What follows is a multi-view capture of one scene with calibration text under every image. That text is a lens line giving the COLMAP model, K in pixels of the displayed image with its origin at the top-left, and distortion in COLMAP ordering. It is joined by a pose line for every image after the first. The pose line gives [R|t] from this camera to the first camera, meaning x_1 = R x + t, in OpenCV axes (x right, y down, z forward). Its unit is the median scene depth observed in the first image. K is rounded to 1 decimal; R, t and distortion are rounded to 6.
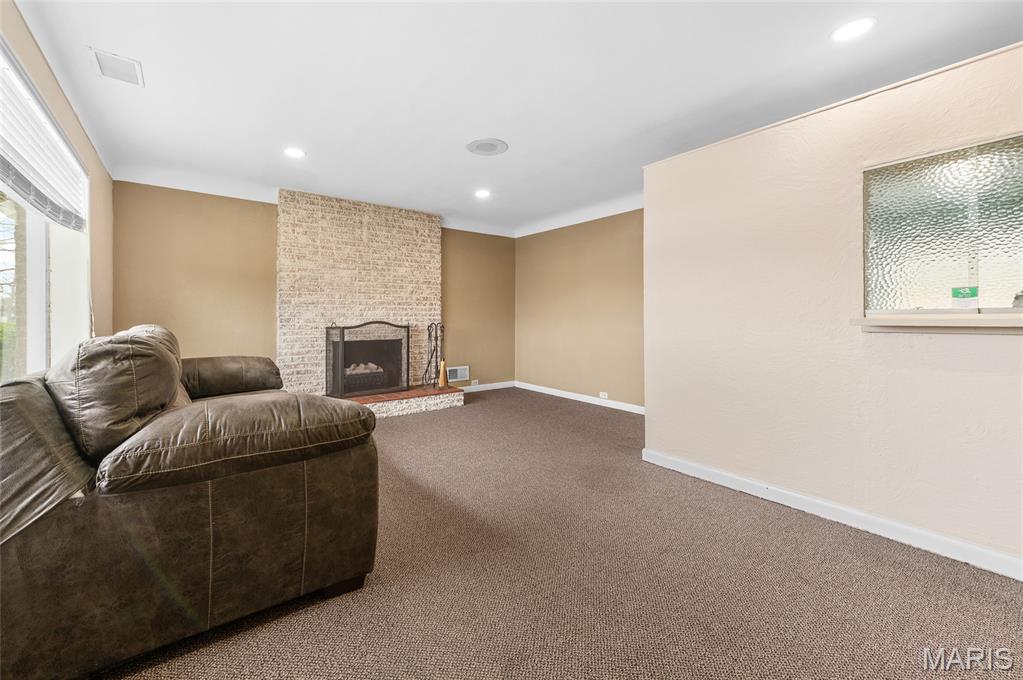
lens RADIAL K [[416.9, 0, 506.6], [0, 416.9, 319.2], [0, 0, 1]] dist [0.011040, -0.000081]
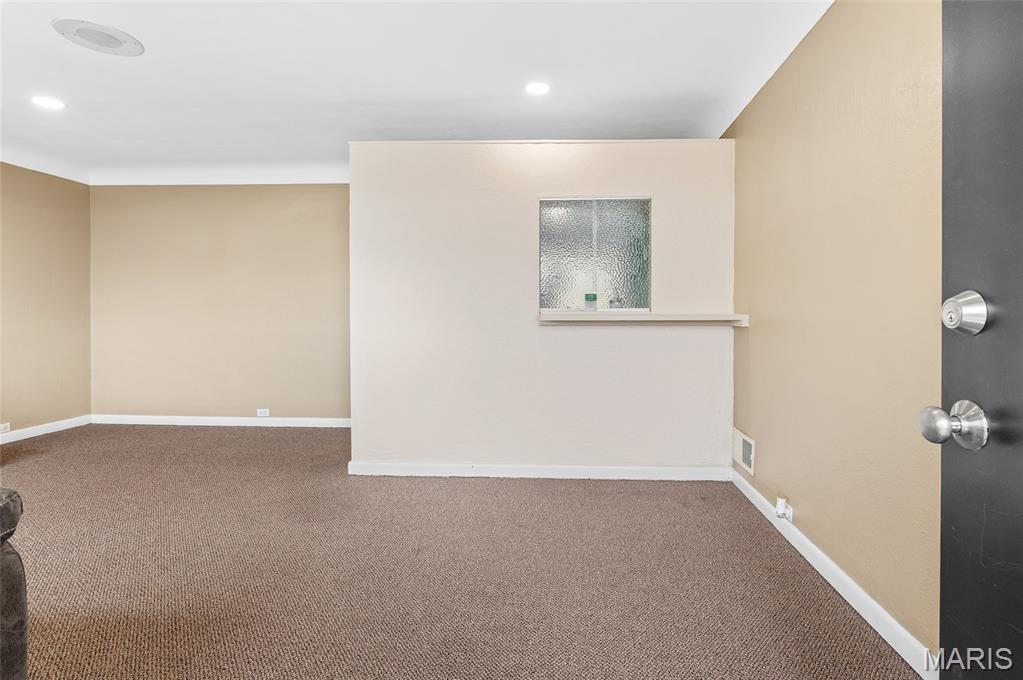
lens RADIAL K [[482.9, 0, 539.3], [0, 482.9, 325.6], [0, 0, 1]] dist [-0.002070, -0.002035]
pose [[0.629949, -0.019677, 0.776387, -0.216240], [0.000716, 0.999693, 0.024756, -0.004583], [-0.776636, -0.015039, 0.629770, 0.046618]]
